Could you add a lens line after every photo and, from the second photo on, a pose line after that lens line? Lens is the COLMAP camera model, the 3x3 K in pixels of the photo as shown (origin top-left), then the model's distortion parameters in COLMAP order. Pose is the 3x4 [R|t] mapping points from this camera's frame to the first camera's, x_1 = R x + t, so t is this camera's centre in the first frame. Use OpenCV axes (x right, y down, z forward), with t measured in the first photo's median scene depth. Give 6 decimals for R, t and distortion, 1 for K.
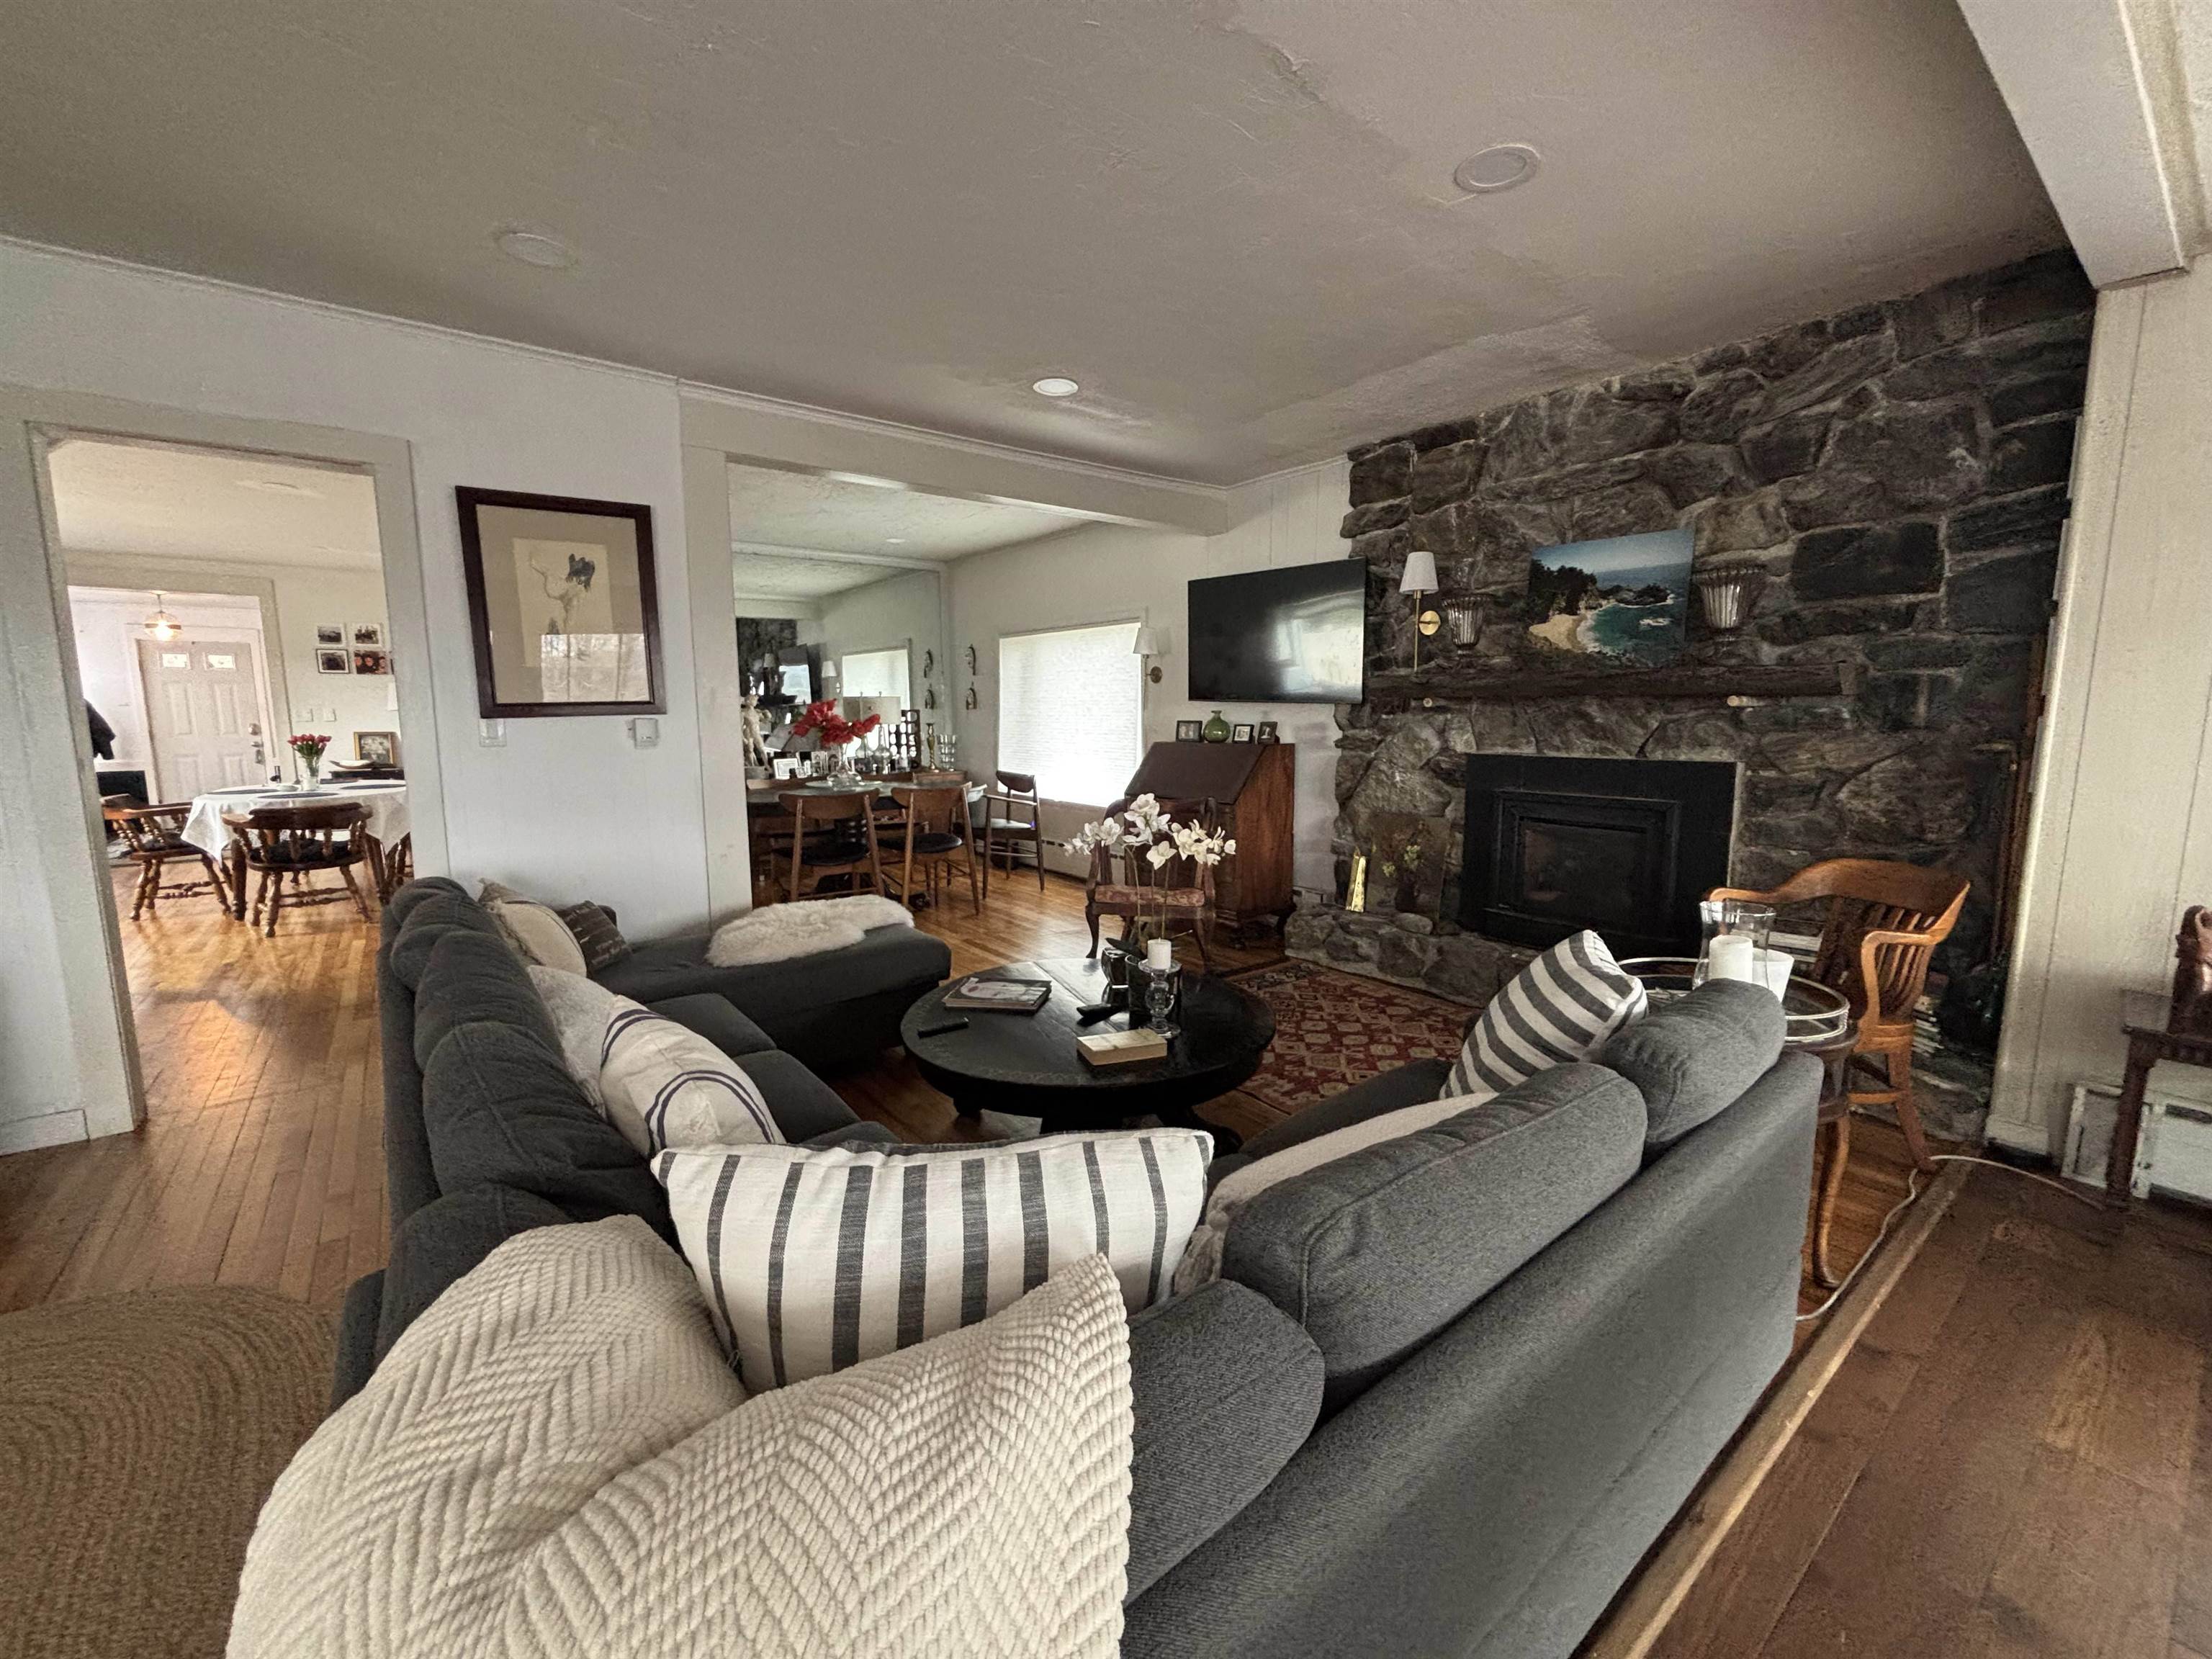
lens RADIAL K [[891.1, 0, 1111.2], [0, 891.1, 831.8], [0, 0, 1]] dist [-0.008863, 0.001231]
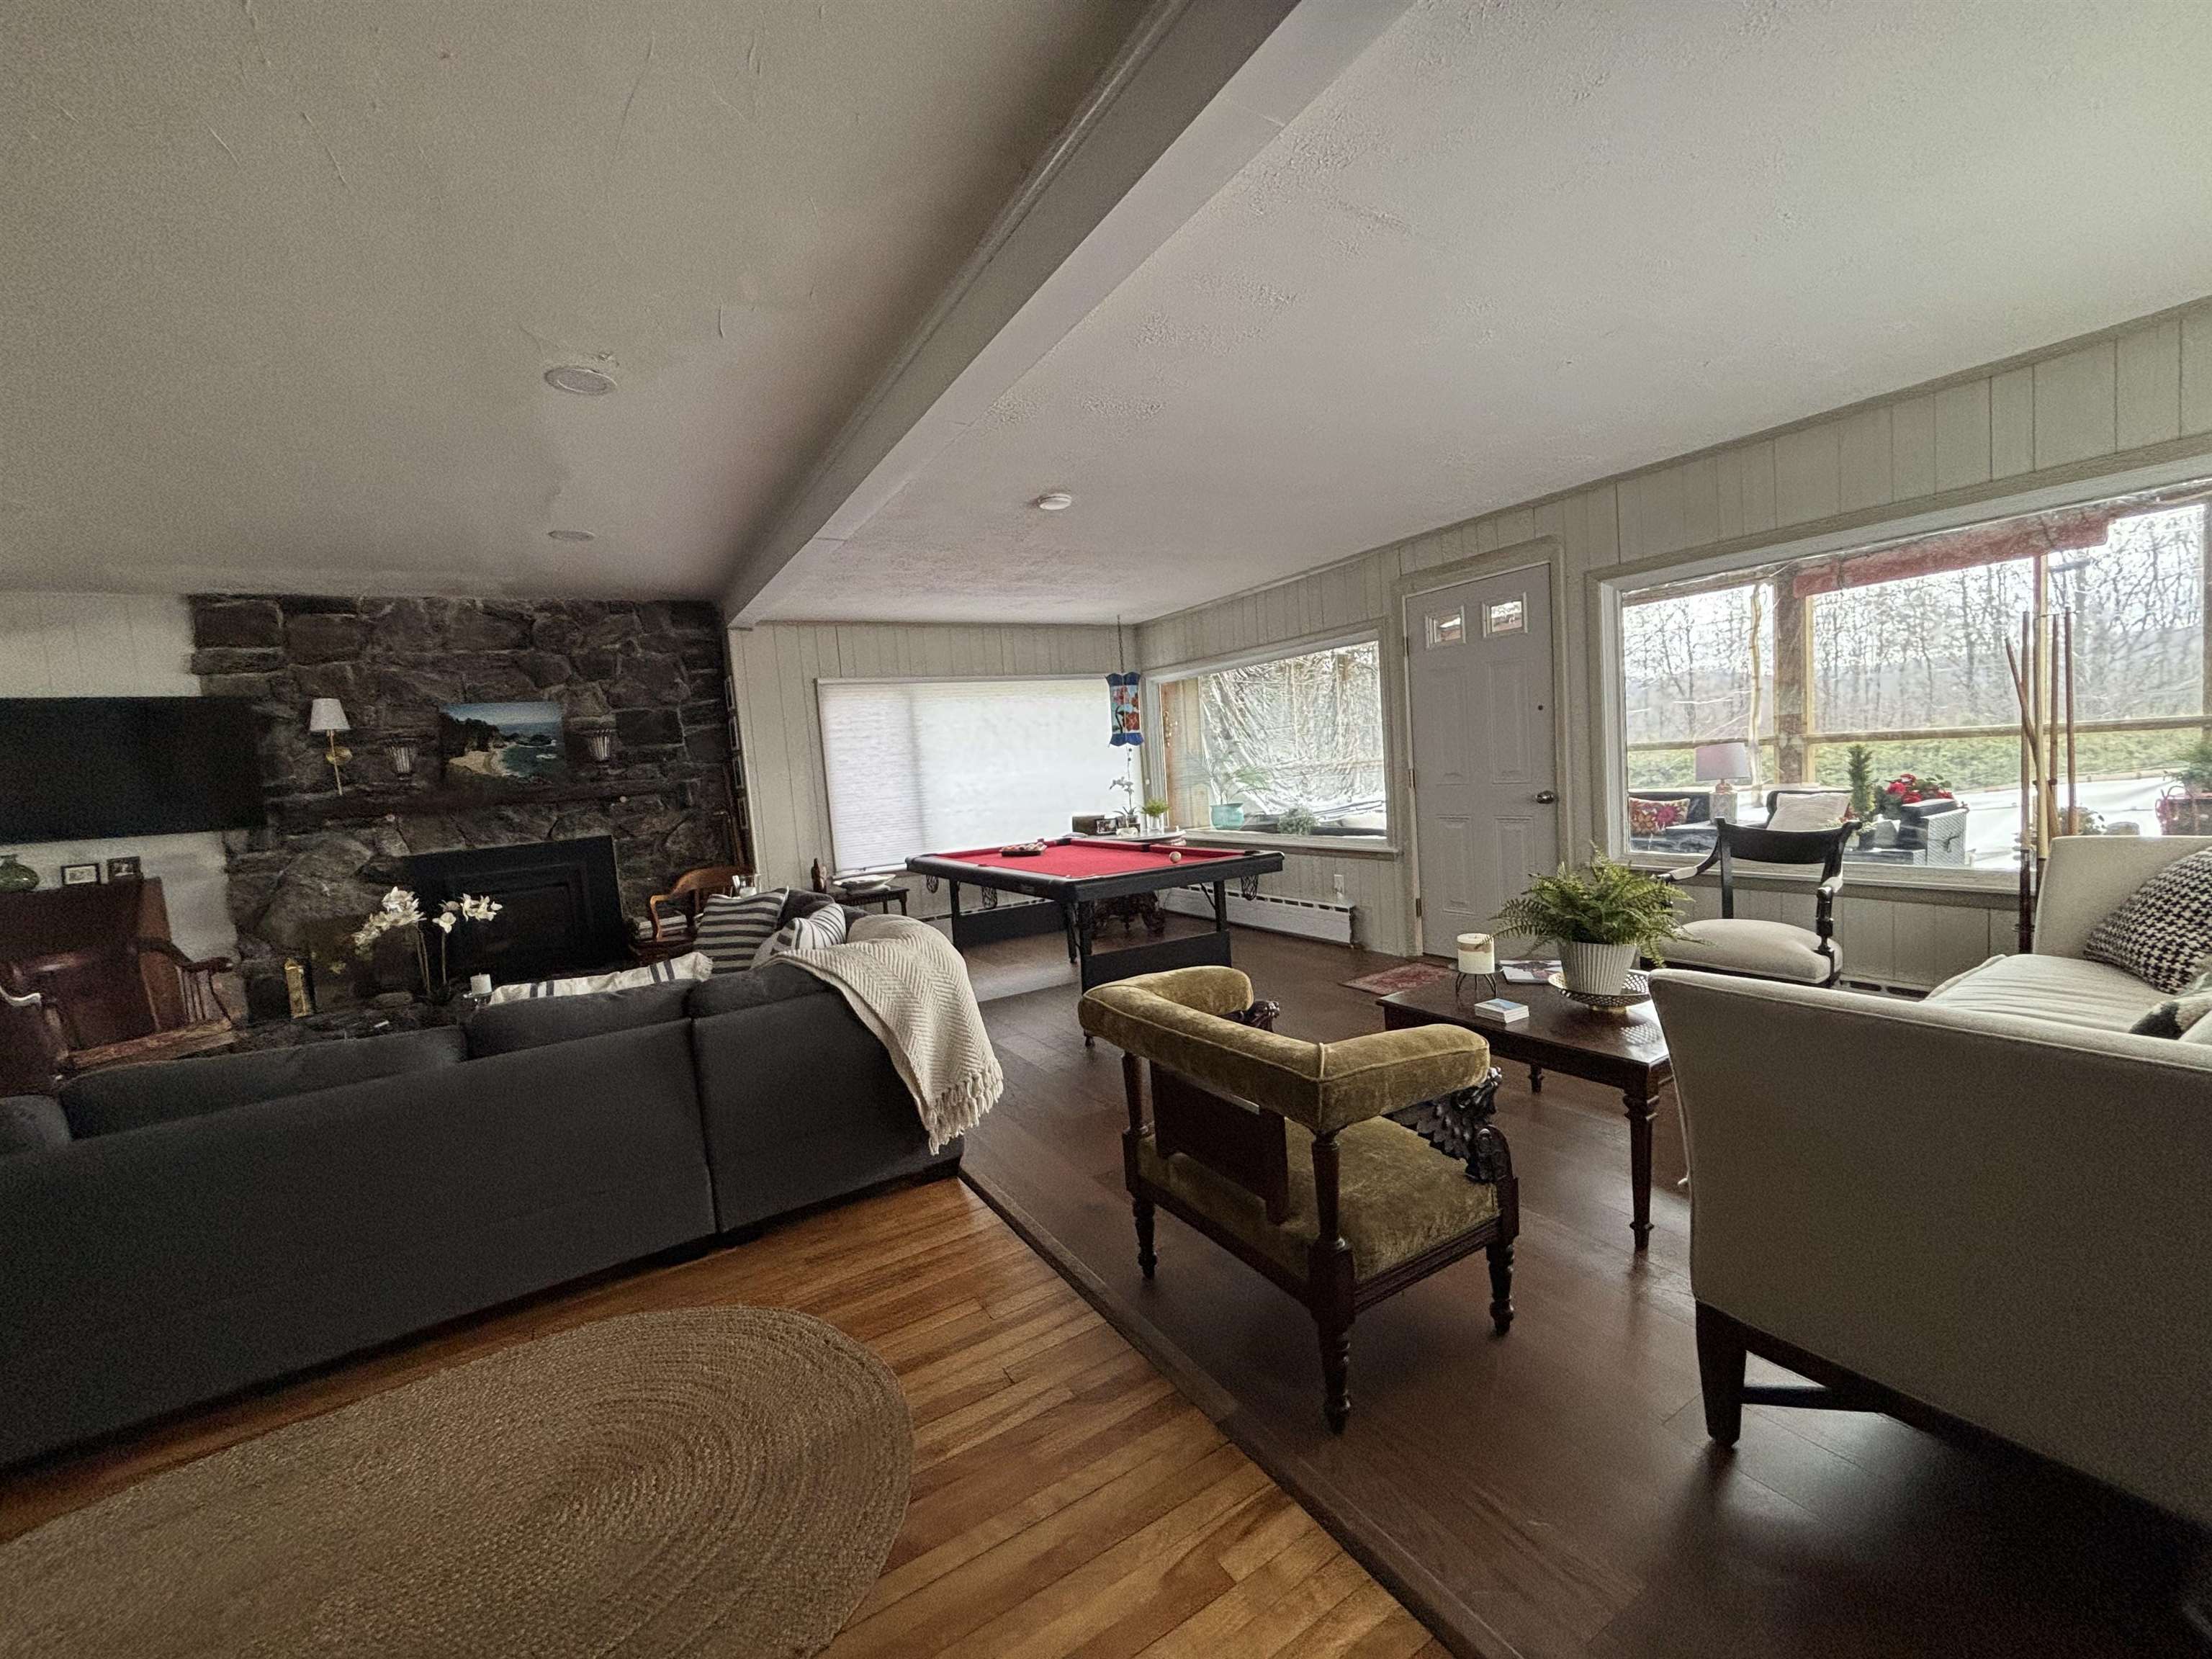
lens RADIAL K [[891.1, 0, 1098.8], [0, 891.1, 825.3], [0, 0, 1]] dist [-0.008863, 0.001231]
pose [[0.125195, -0.080752, 0.988840, -0.838609], [0.211931, 0.975854, 0.052860, 0.013546], [-0.969232, 0.202948, 0.139286, -0.170014]]
